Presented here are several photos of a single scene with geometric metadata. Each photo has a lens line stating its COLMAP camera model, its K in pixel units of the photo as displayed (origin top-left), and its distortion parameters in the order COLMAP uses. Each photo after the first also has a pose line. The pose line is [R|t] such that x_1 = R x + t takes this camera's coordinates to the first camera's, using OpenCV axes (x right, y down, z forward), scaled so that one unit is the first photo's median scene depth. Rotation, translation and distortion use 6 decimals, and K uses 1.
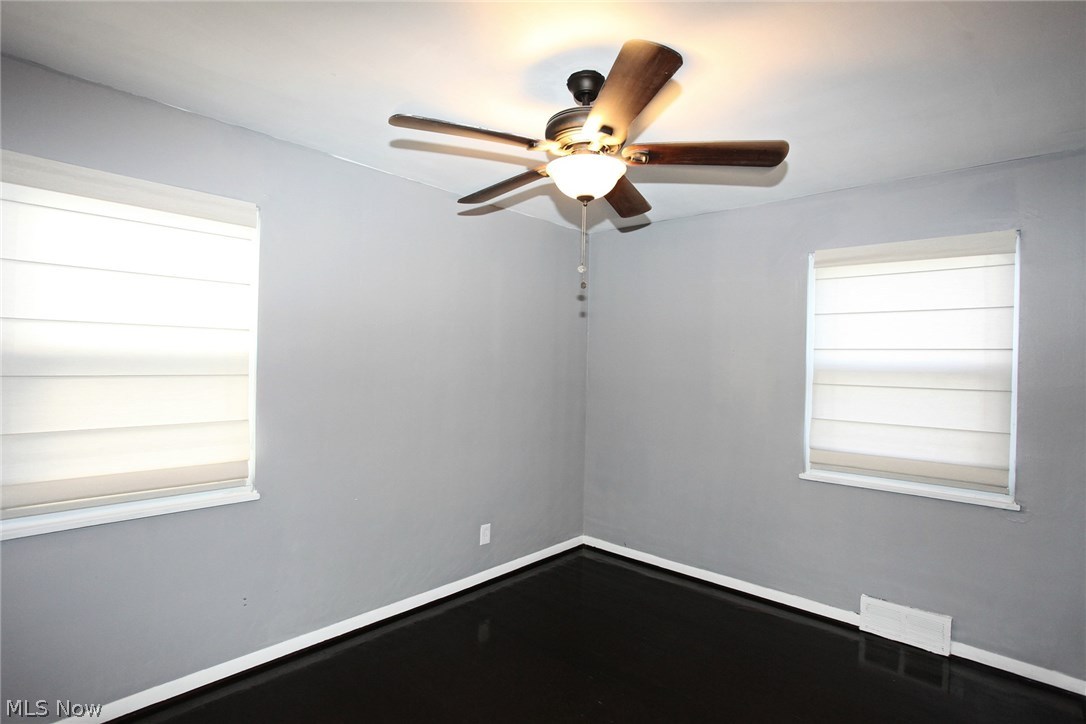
lens RADIAL K [[529.9, 0, 542.1], [0, 529.9, 362.9], [0, 0, 1]] dist [-0.079812, 0.037593]
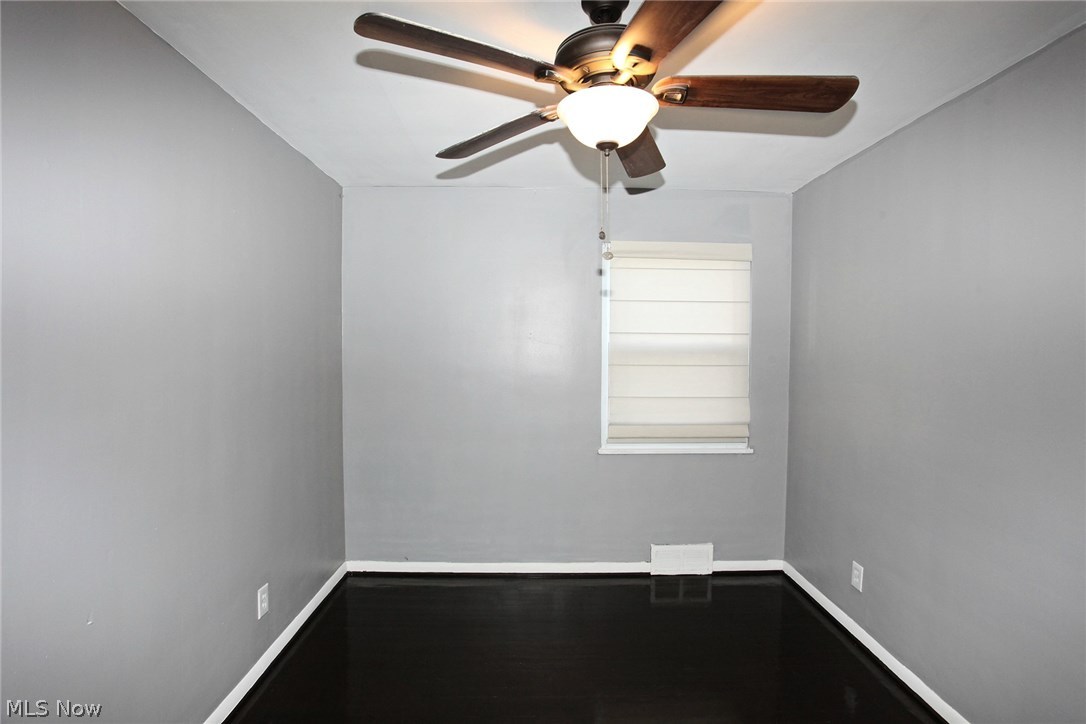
lens RADIAL K [[529.9, 0, 542.1], [0, 529.9, 362.9], [0, 0, 1]] dist [-0.079812, 0.037593]
pose [[0.719873, -0.033170, 0.693313, -0.366995], [0.007446, 0.999169, 0.040073, -0.008699], [-0.694066, -0.023685, 0.719522, 0.333537]]
